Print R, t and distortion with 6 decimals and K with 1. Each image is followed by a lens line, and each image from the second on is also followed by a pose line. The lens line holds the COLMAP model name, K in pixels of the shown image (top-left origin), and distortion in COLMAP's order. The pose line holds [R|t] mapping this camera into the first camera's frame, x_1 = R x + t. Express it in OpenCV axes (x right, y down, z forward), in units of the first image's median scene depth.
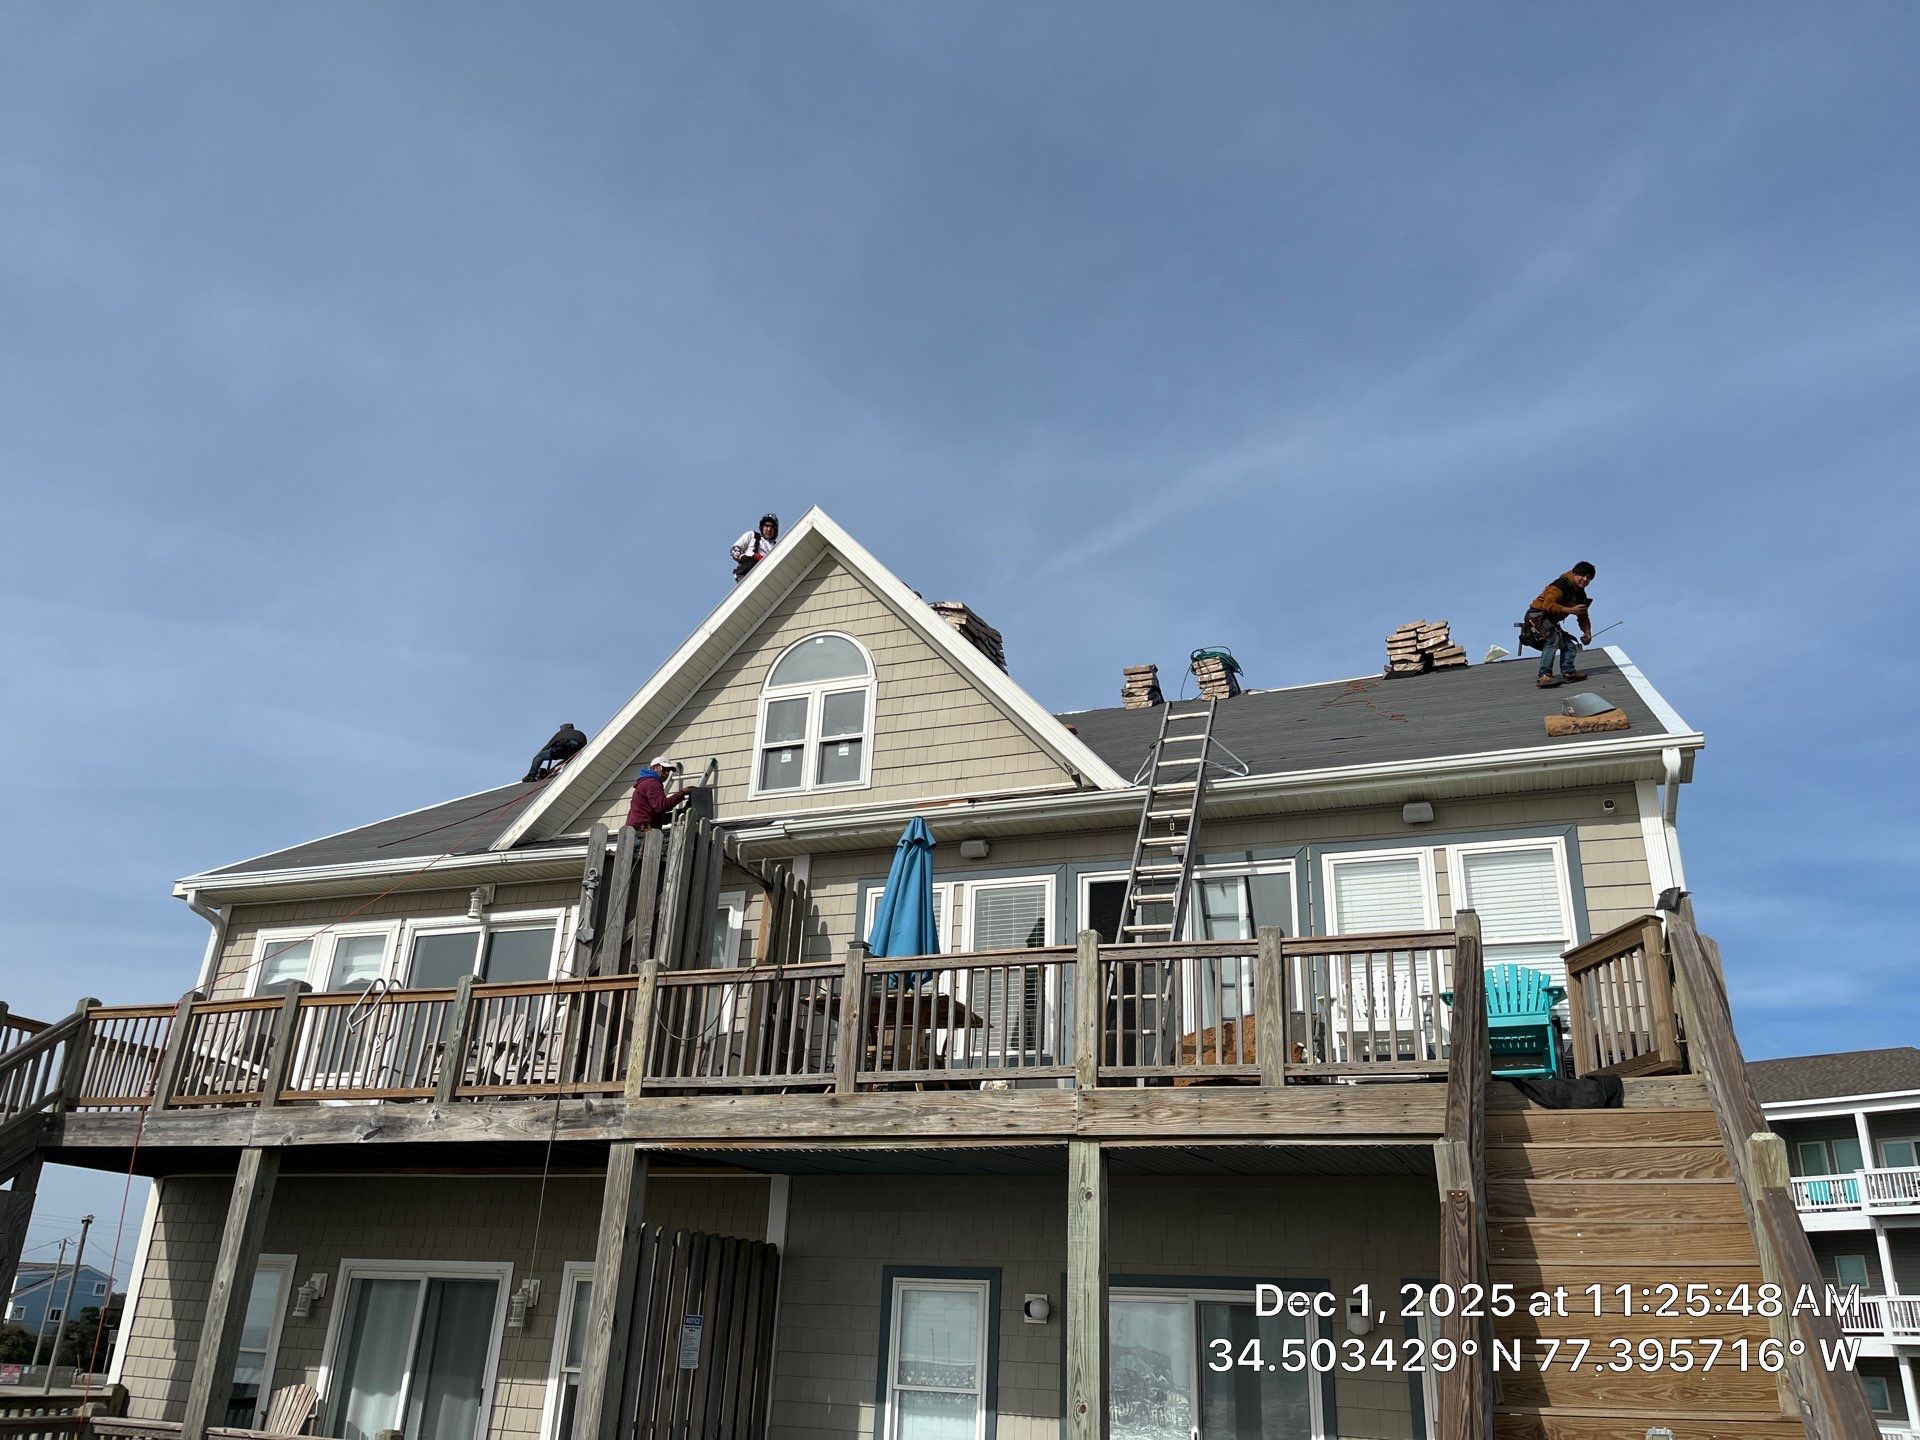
lens RADIAL K [[1479.7, 0, 960.0], [0, 1479.7, 720.0], [0, 0, 1]] dist [0.050243, -0.063983]
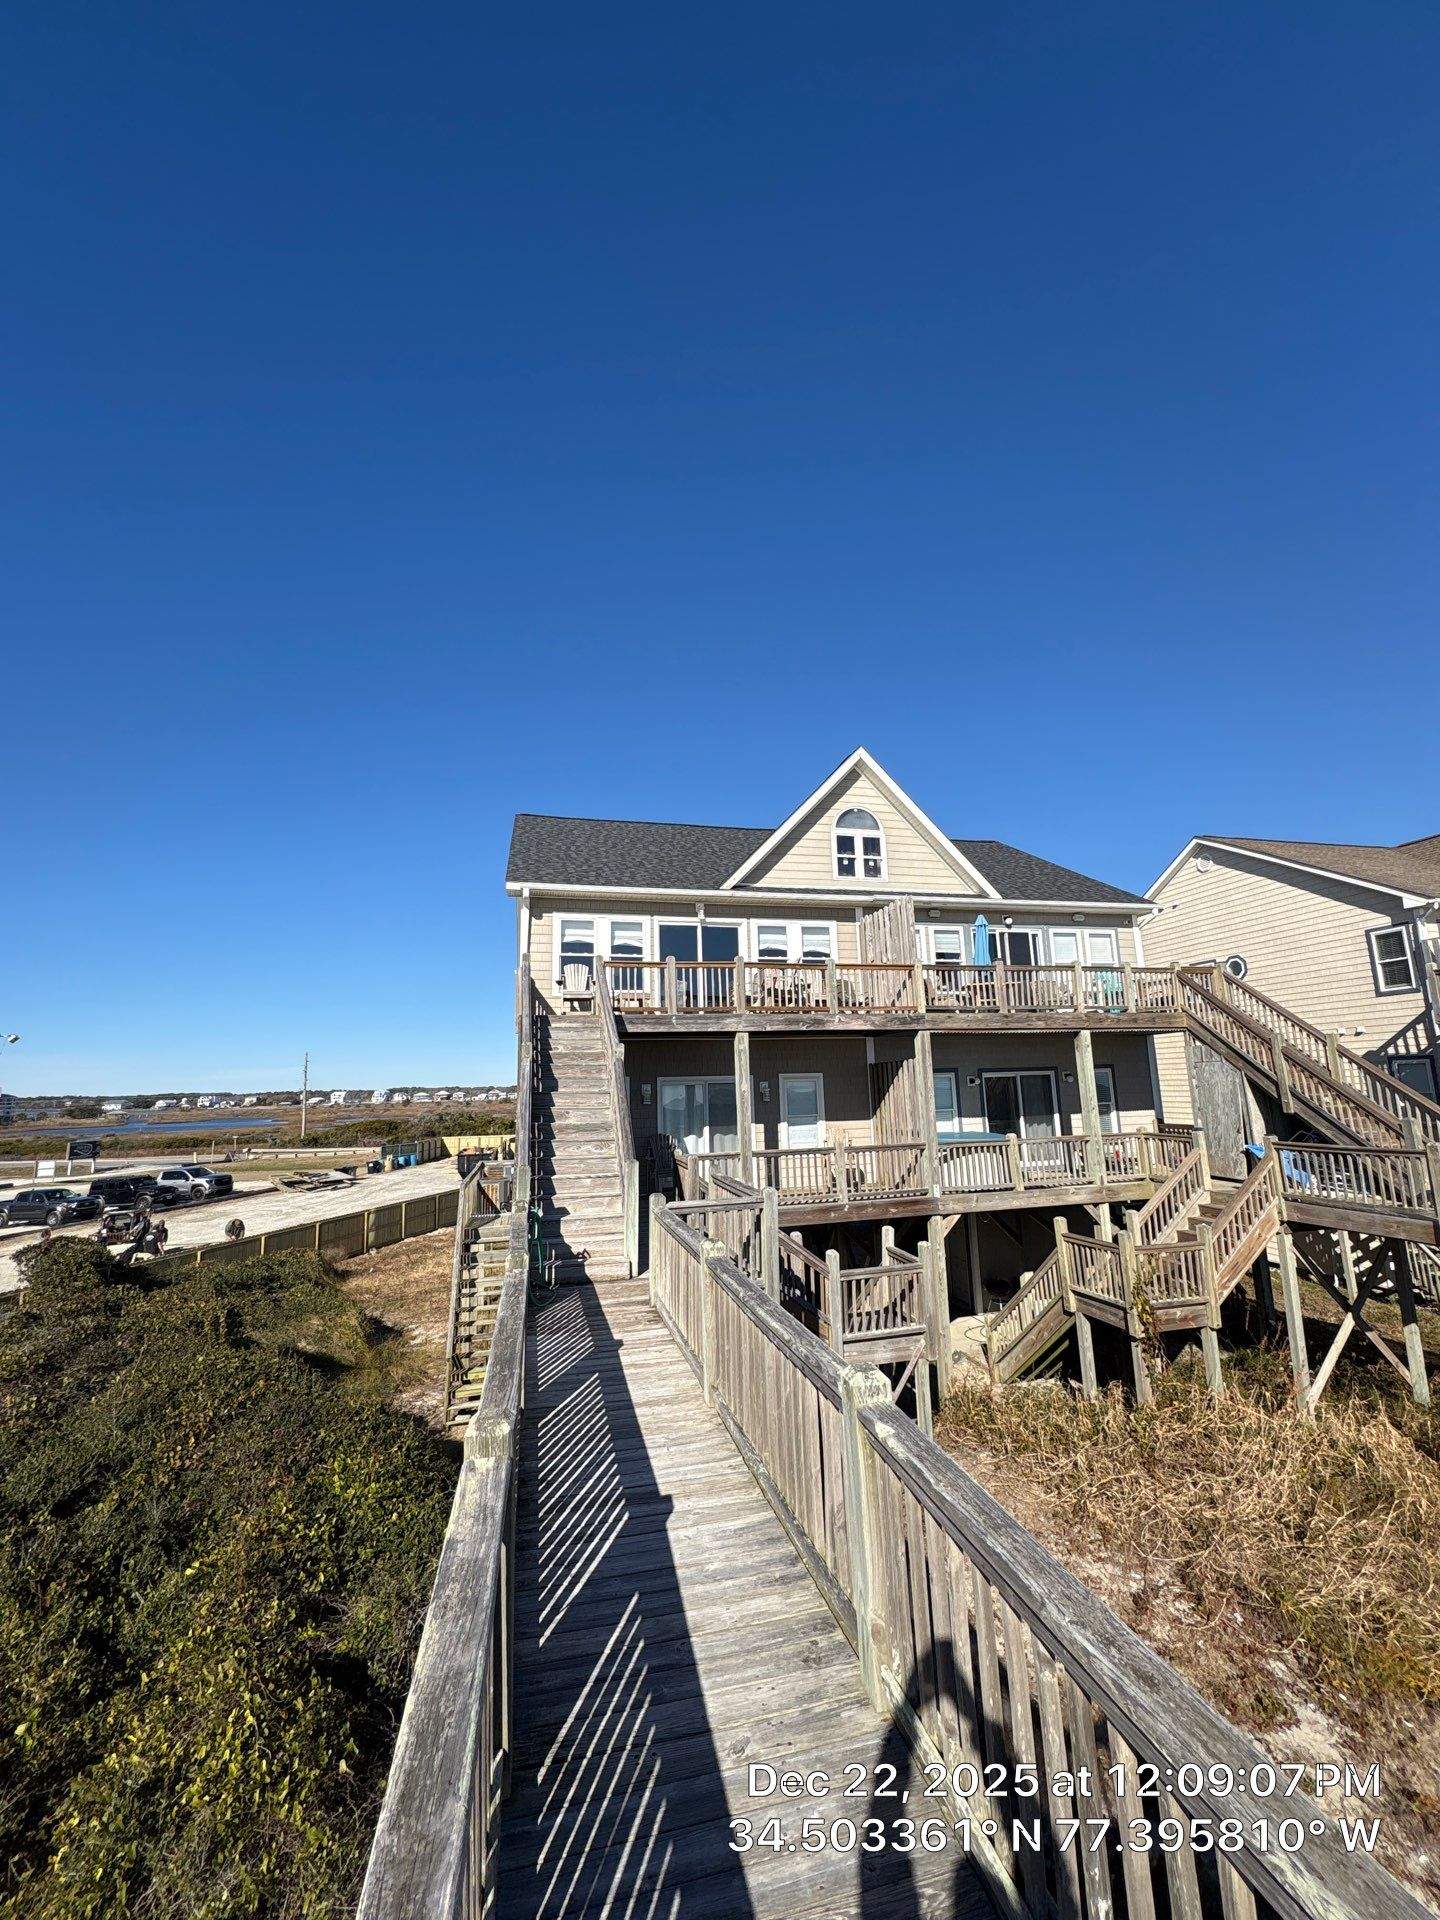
lens RADIAL K [[781.0, 0, 724.7], [0, 781.0, 972.8], [0, 0, 1]] dist [-0.002779, -0.000188]
pose [[0.804061, 0.025718, 0.593991, -1.046474], [-0.170977, 0.966864, 0.189582, -0.005886], [-0.569433, -0.253995, 0.781814, 0.137322]]
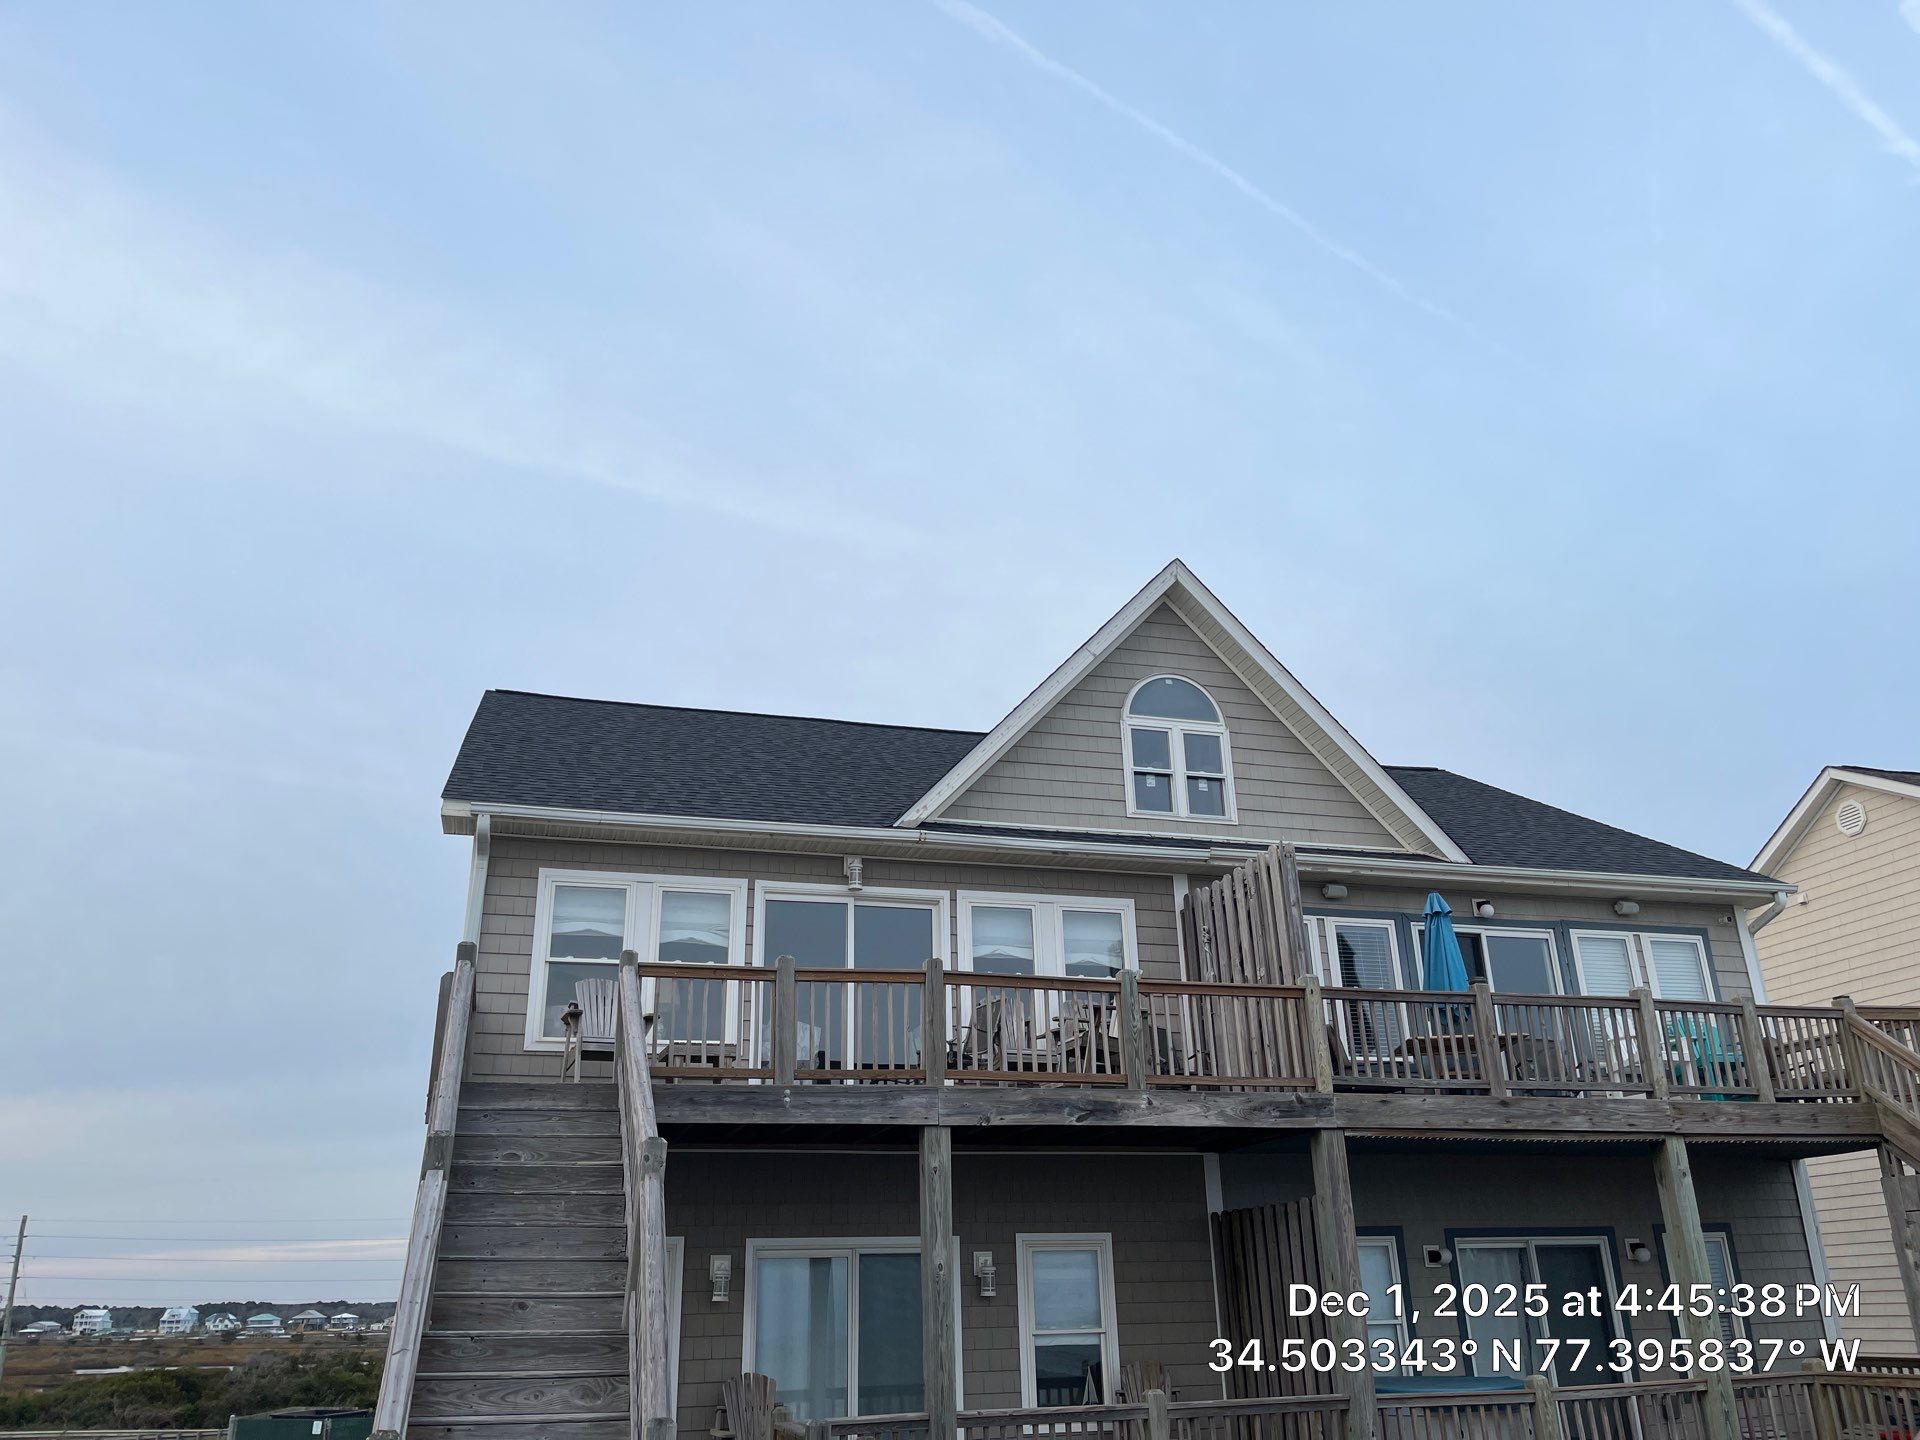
lens RADIAL K [[1482.3, 0, 964.2], [0, 1482.3, 730.3], [0, 0, 1]] dist [0.062508, -0.082107]
pose [[0.779176, 0.168314, 0.603784, -0.980203], [-0.186755, 0.981862, -0.032705, 0.053313], [-0.598337, -0.087277, 0.796477, 0.210585]]
